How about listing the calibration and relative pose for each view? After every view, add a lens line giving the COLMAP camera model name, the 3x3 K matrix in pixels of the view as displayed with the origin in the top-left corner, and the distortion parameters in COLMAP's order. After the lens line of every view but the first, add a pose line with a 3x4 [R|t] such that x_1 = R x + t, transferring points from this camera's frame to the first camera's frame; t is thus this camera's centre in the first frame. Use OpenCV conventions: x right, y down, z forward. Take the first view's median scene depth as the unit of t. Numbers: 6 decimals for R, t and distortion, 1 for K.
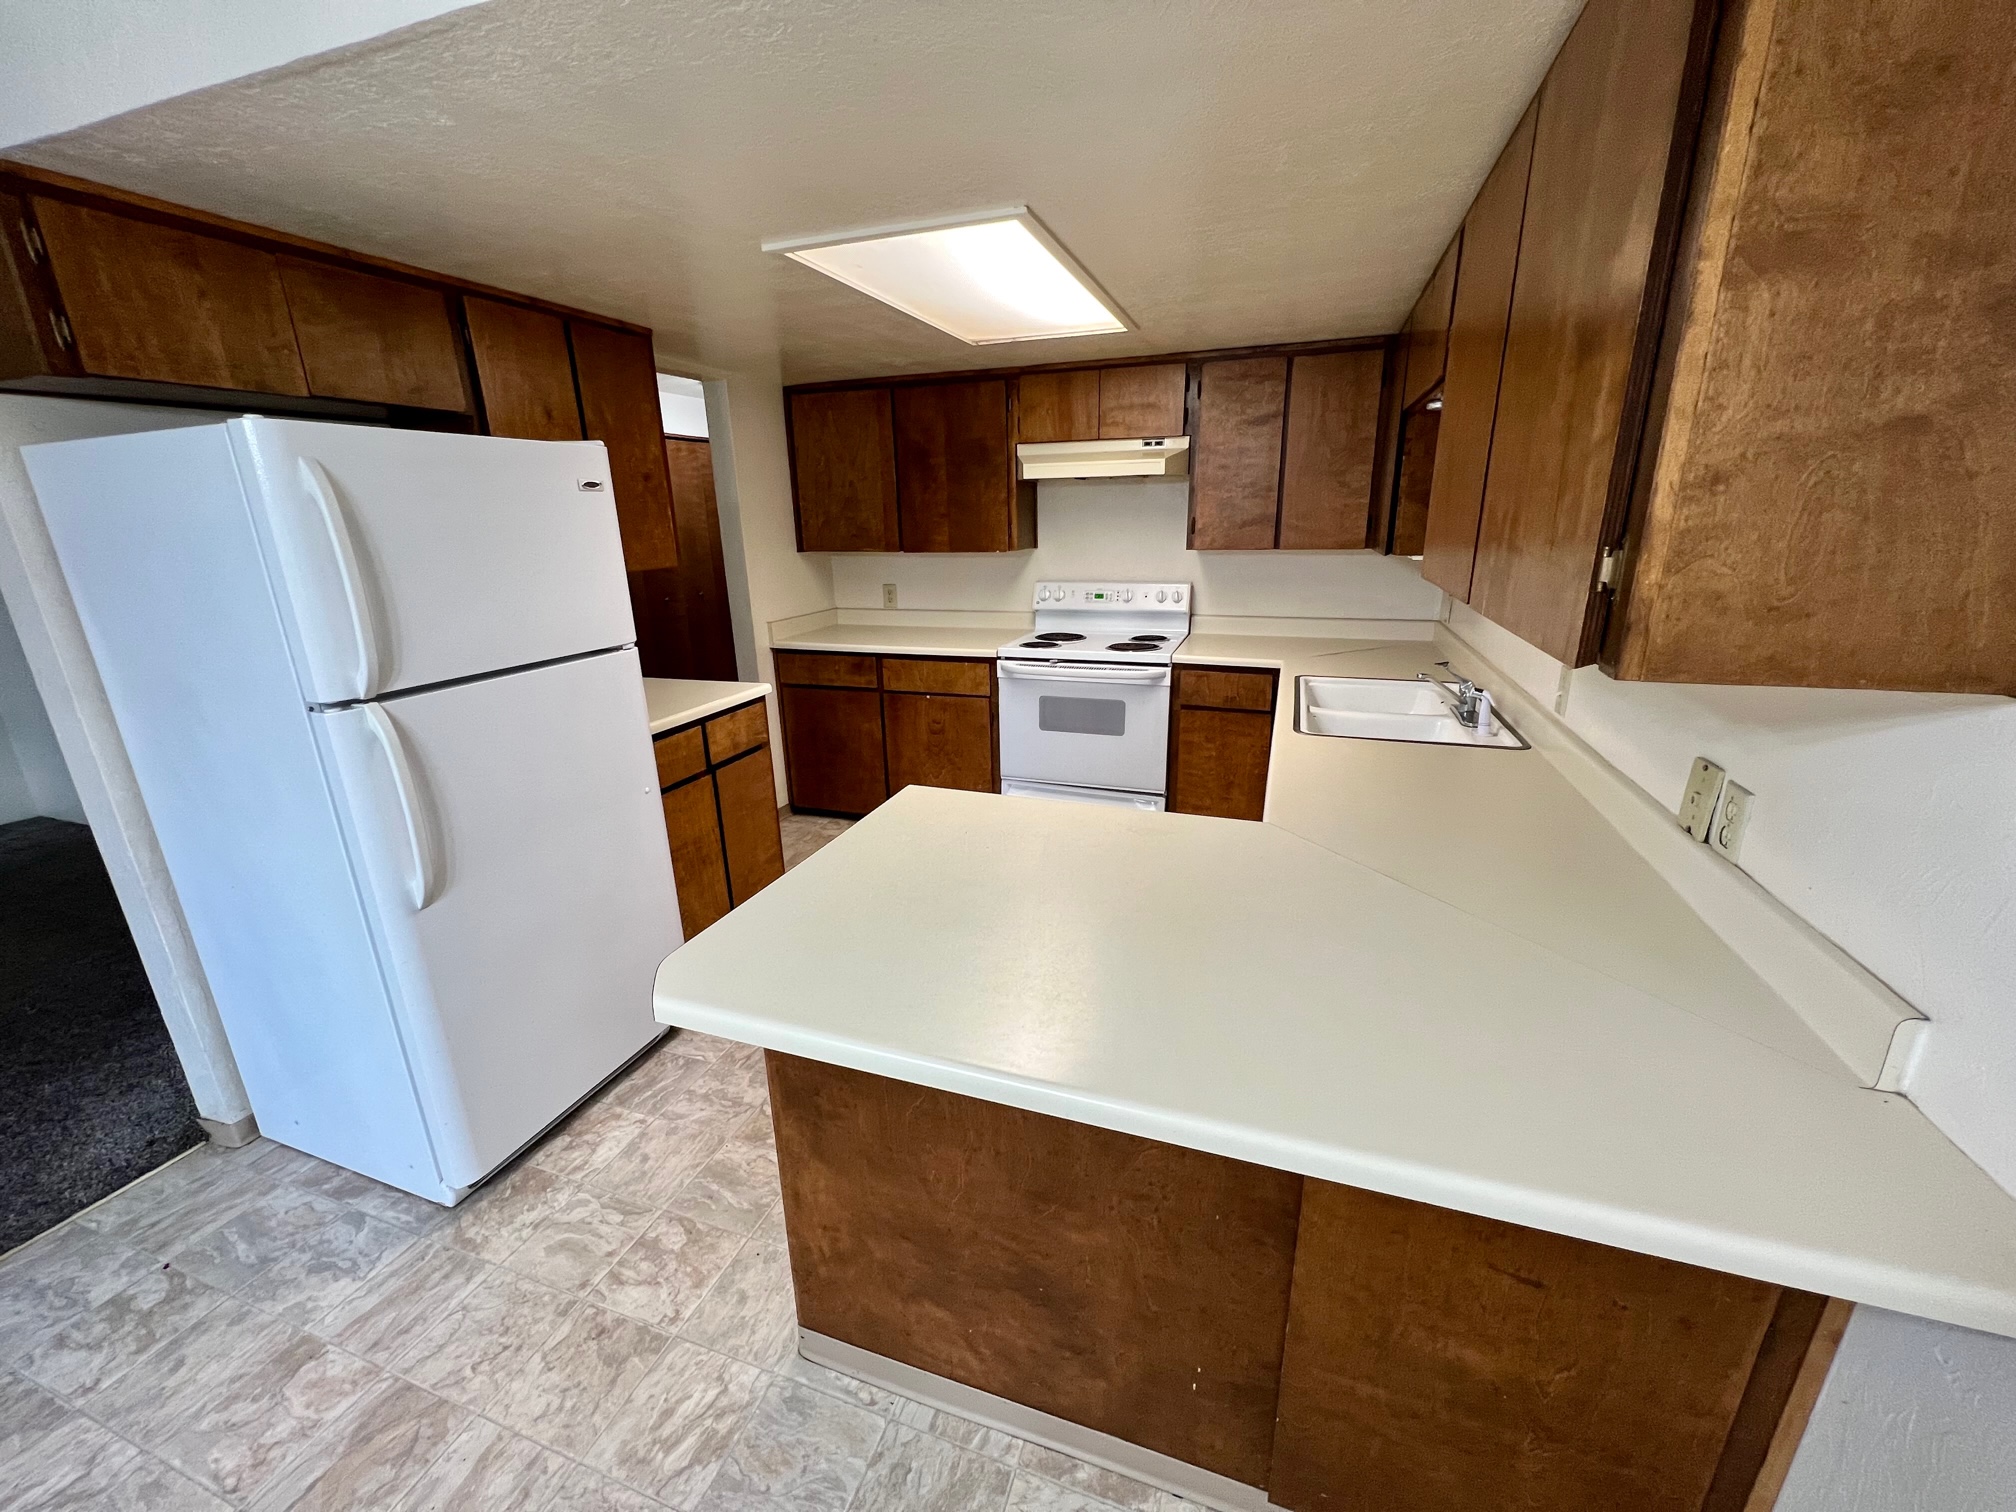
lens RADIAL K [[805.8, 0, 1008.0], [0, 805.8, 756.0], [0, 0, 1]] dist [-0.001809, -0.000159]
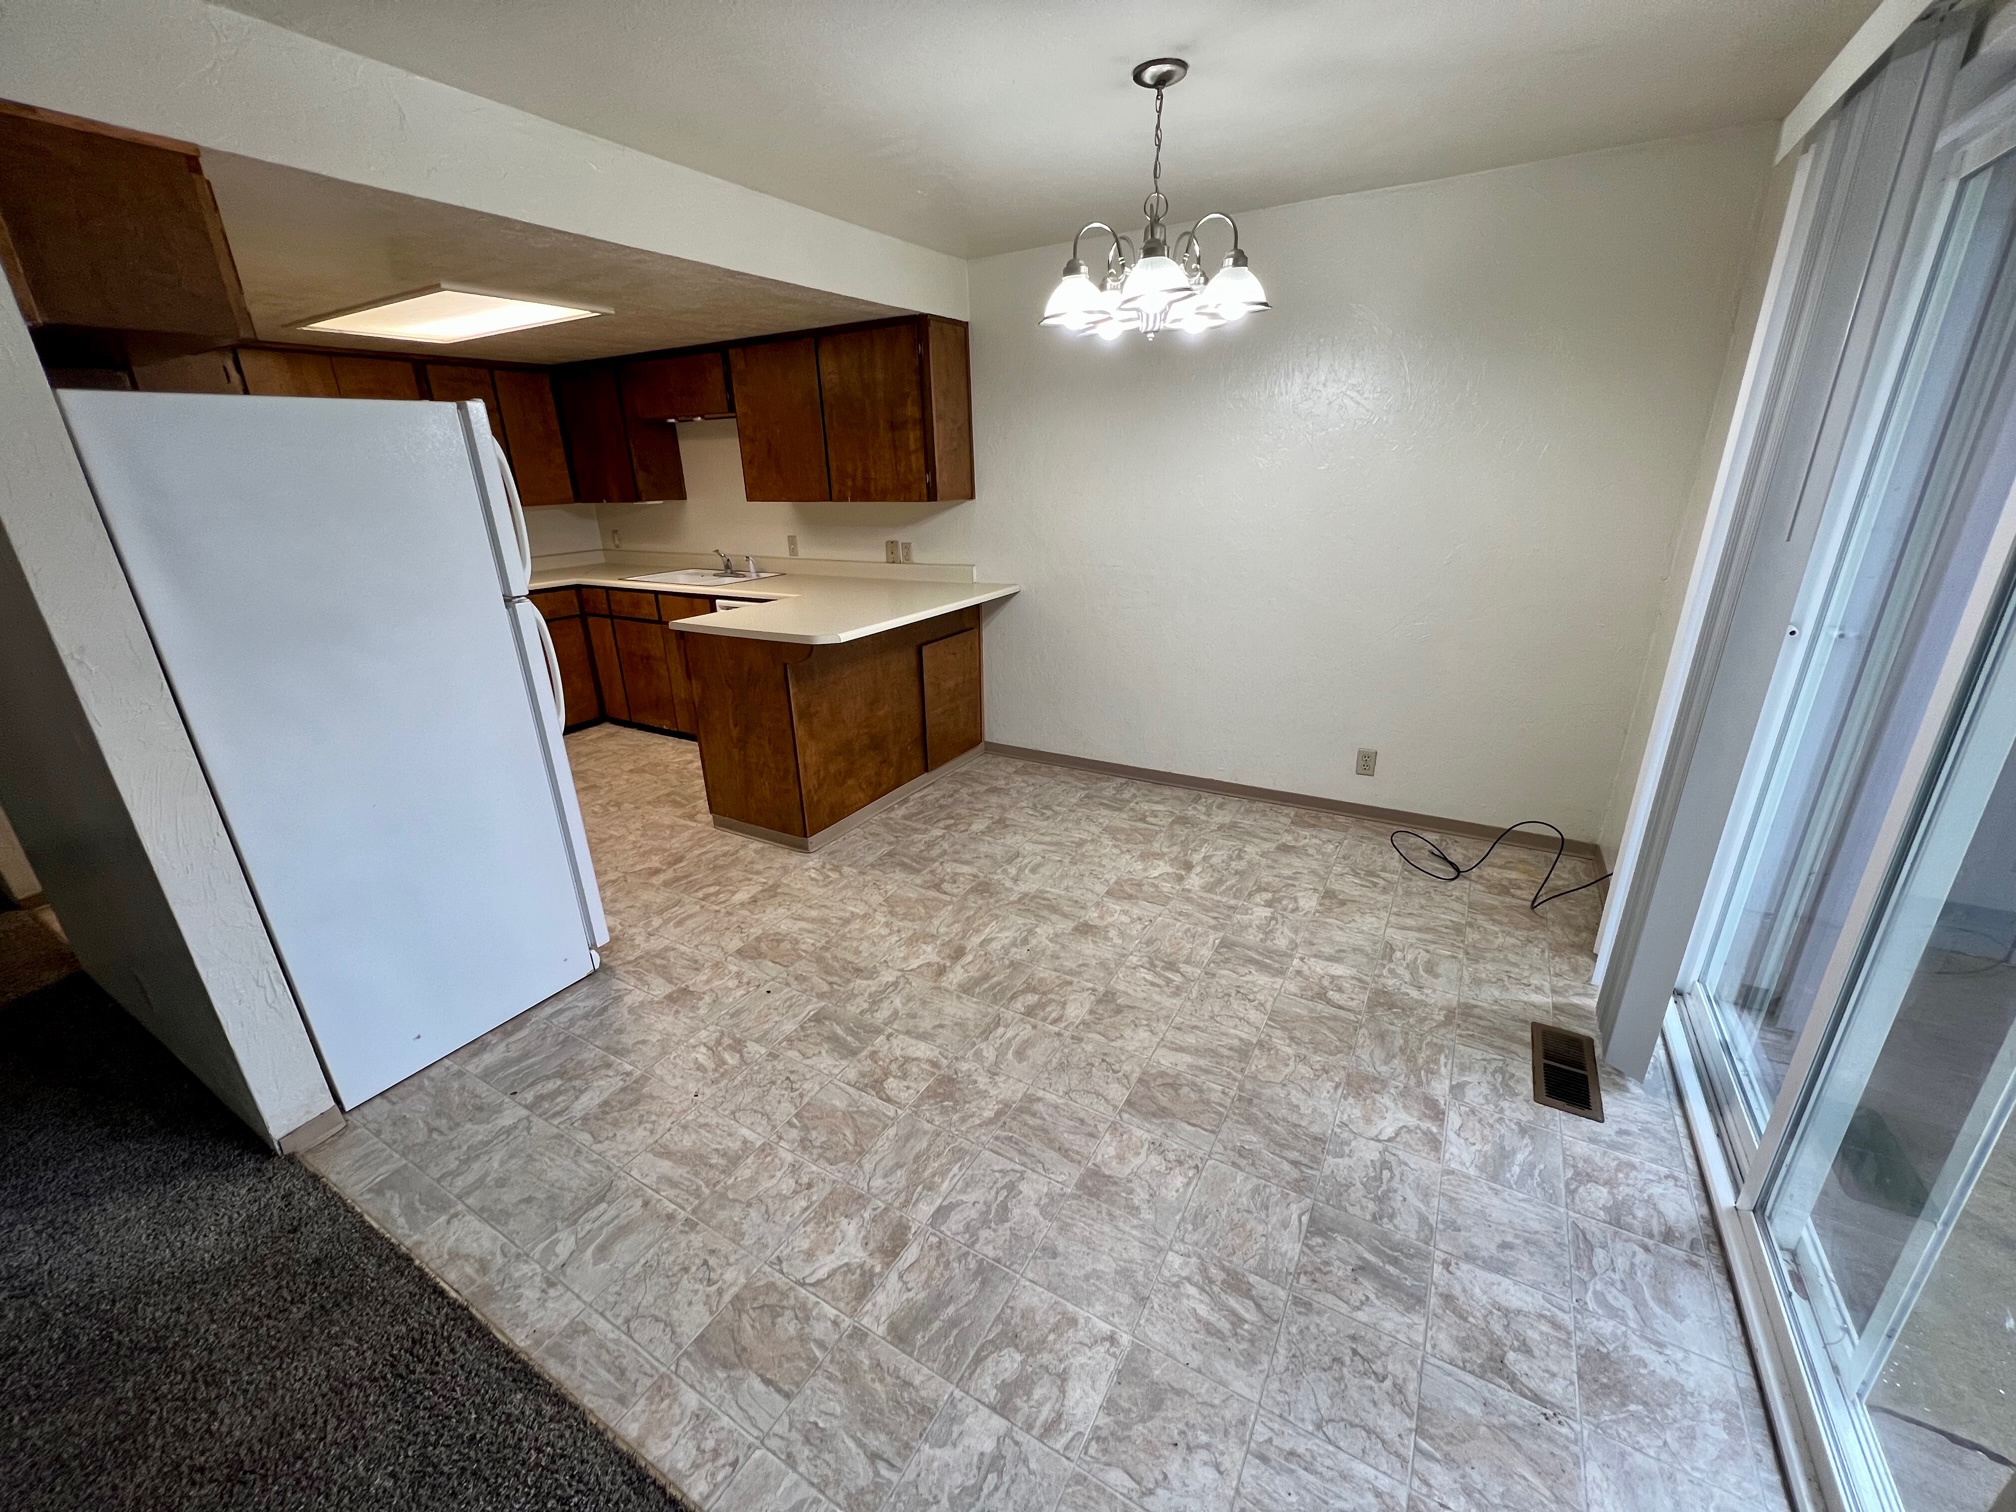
lens RADIAL K [[805.8, 0, 1008.0], [0, 805.8, 756.0], [0, 0, 1]] dist [-0.001809, -0.000159]
pose [[0.185718, -0.323175, 0.927937, -1.948331], [0.306789, 0.916228, 0.257696, 0.087098], [-0.933482, 0.236822, 0.269307, -0.150629]]
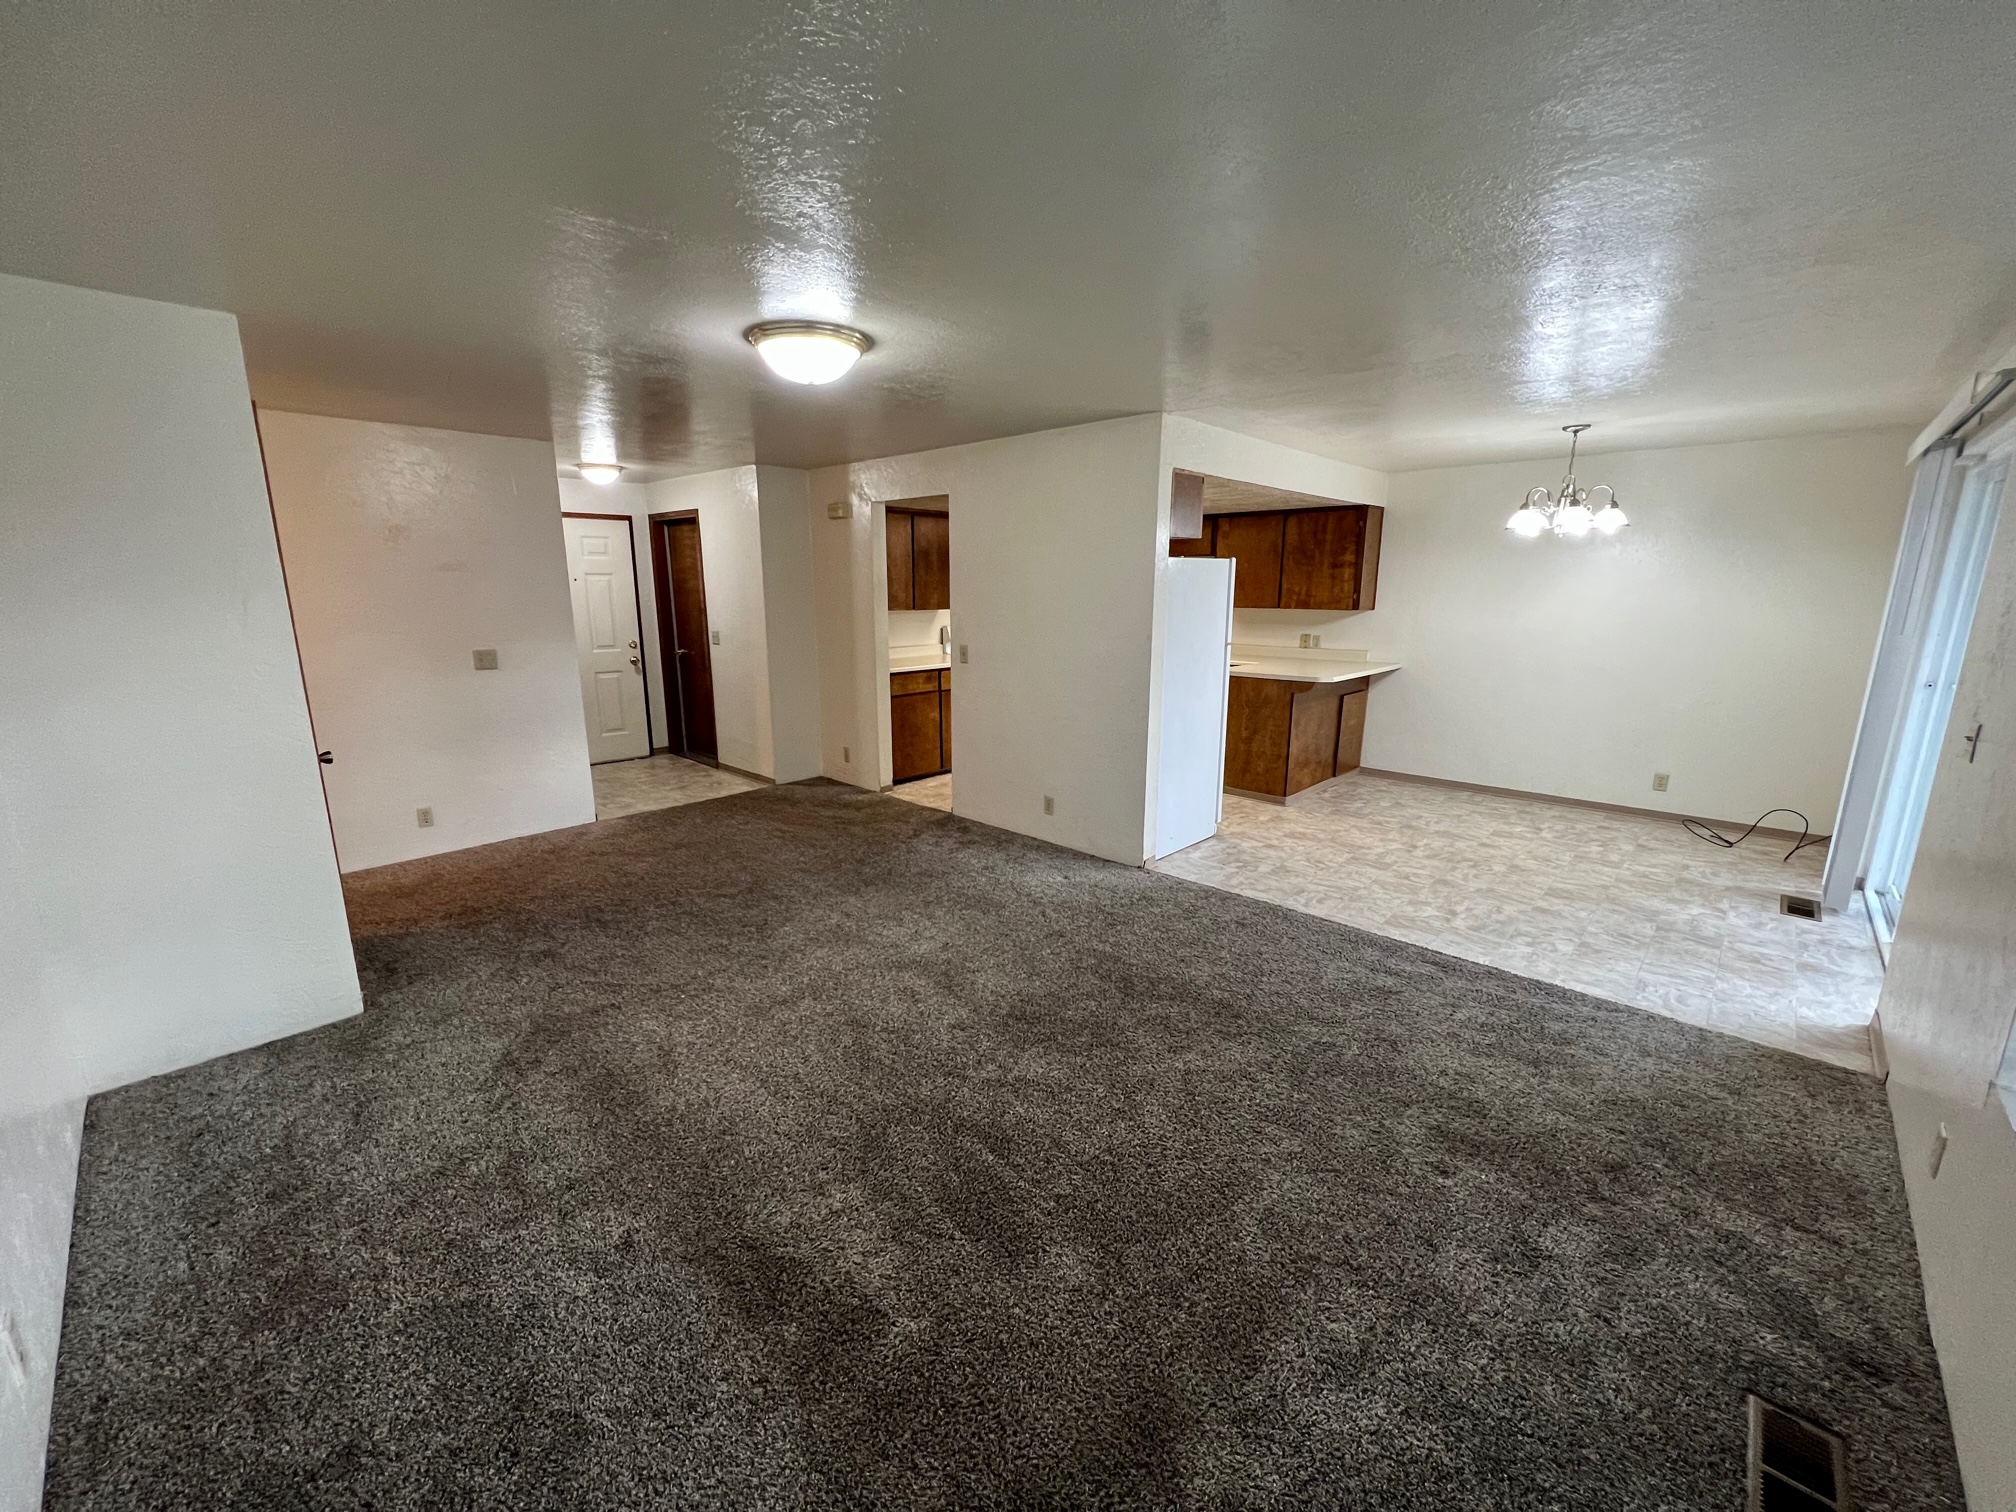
lens RADIAL K [[805.8, 0, 1008.0], [0, 805.8, 756.0], [0, 0, 1]] dist [-0.001809, -0.000159]
pose [[0.404648, -0.172415, 0.898072, -3.776411], [0.257274, 0.963863, 0.069125, -0.071317], [-0.877536, 0.203079, 0.434383, 0.420822]]
